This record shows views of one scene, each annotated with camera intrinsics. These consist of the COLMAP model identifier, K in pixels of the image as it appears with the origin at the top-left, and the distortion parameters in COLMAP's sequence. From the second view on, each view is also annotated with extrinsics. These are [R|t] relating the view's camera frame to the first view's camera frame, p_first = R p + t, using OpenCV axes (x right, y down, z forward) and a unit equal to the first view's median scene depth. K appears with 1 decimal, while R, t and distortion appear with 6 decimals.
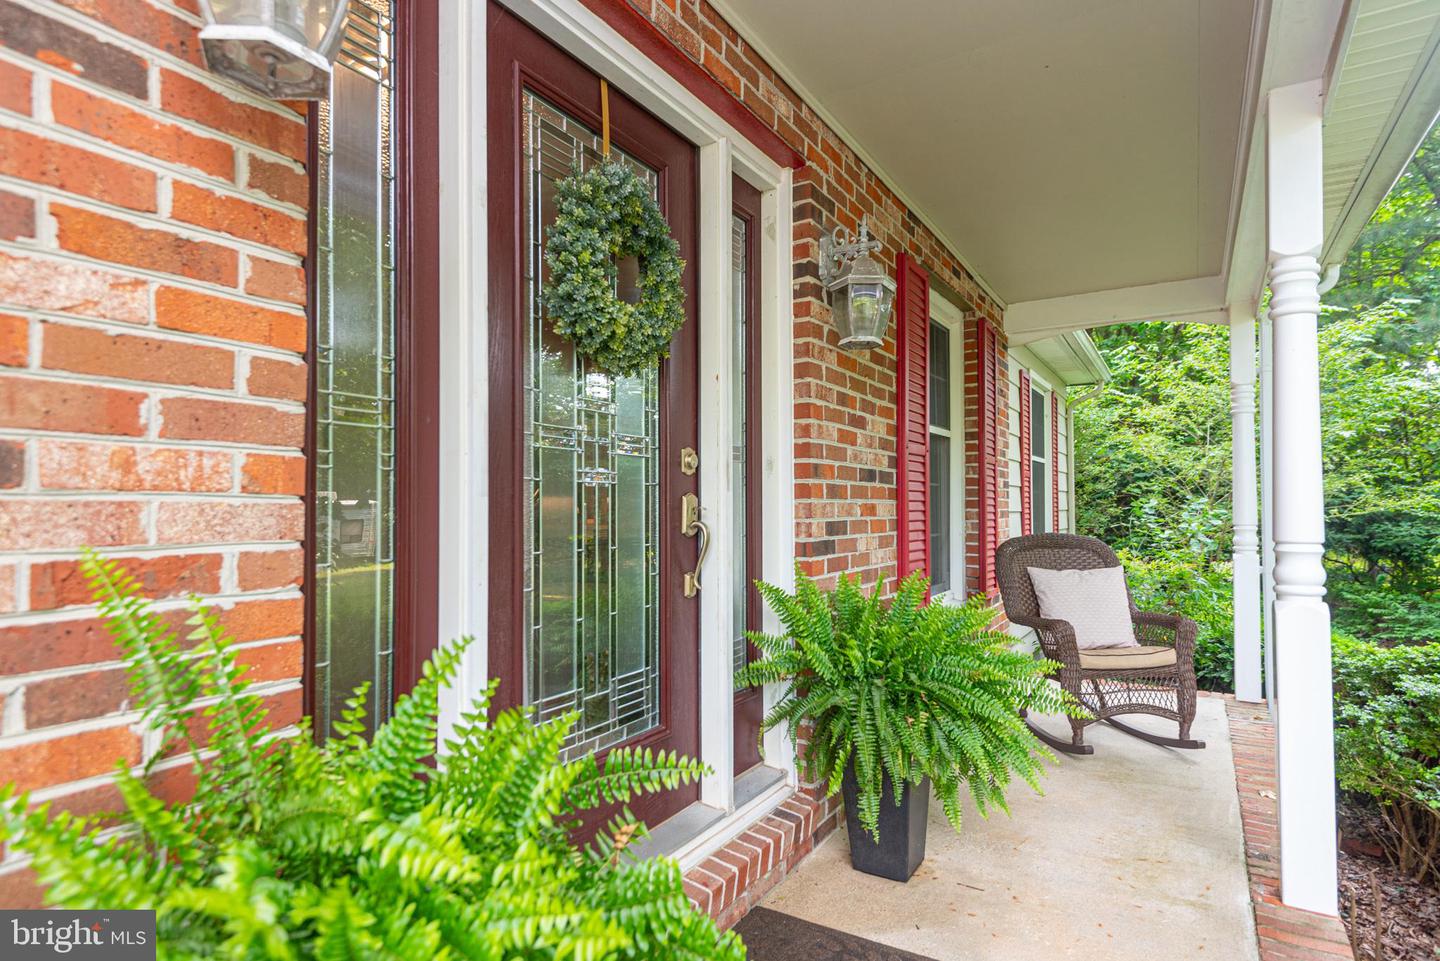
lens RADIAL K [[747.1, 0, 716.1], [0, 747.1, 494.6], [0, 0, 1]] dist [0.004422, -0.004403]
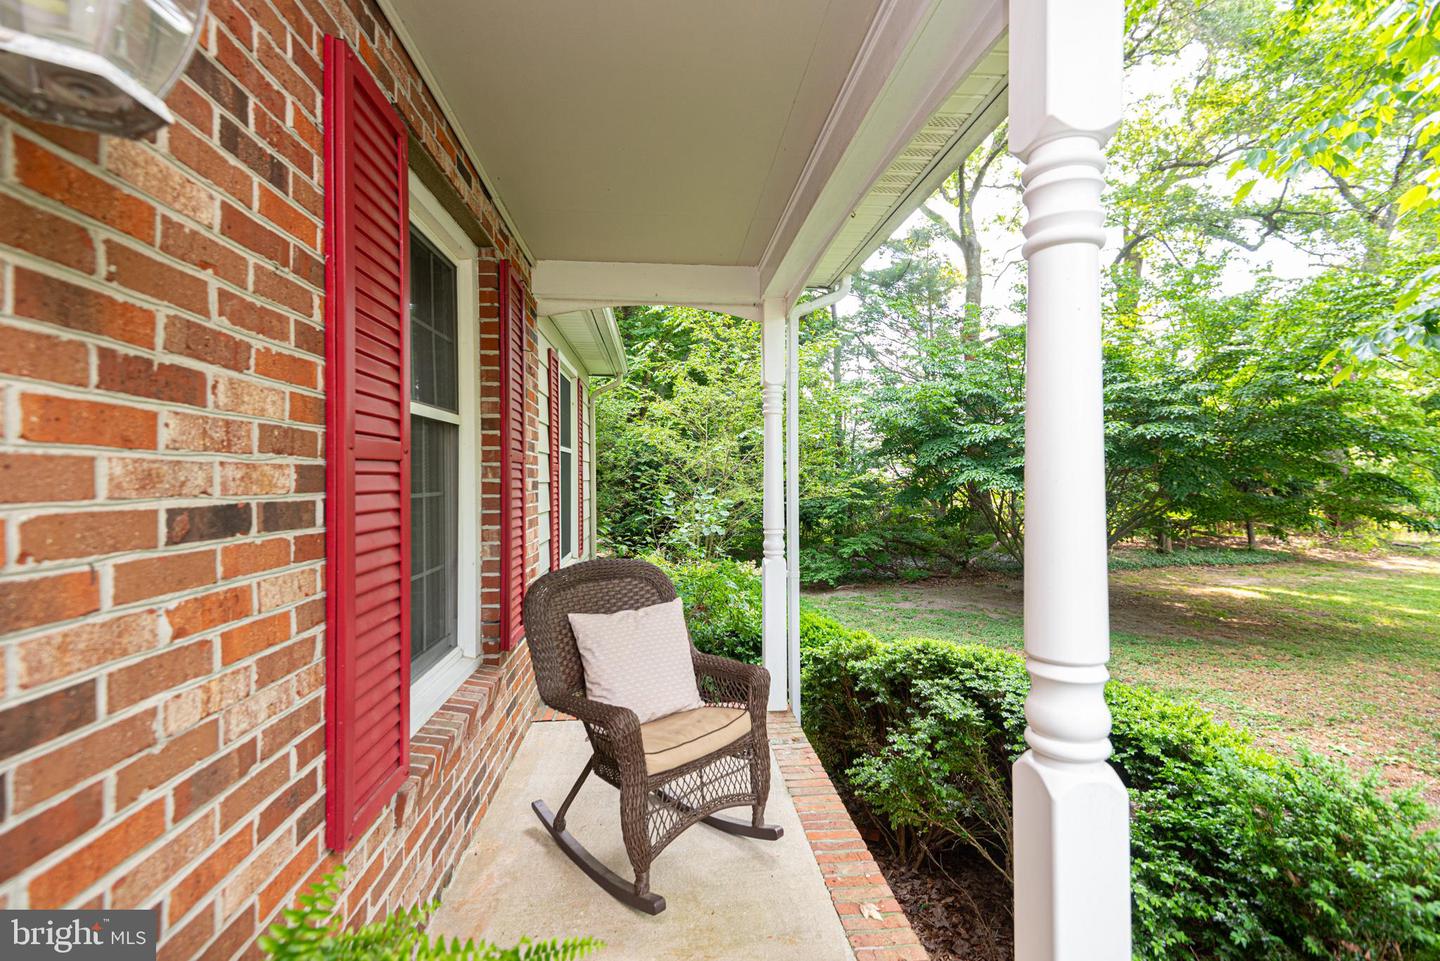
lens RADIAL K [[665.4, 0, 725.0], [0, 665.4, 483.2], [0, 0, 1]] dist [0.018781, -0.003296]
pose [[0.790878, -0.005516, 0.611949, 0.127326], [-0.006568, 0.999825, 0.017500, -0.034325], [-0.611938, -0.017859, 0.790704, 0.354271]]
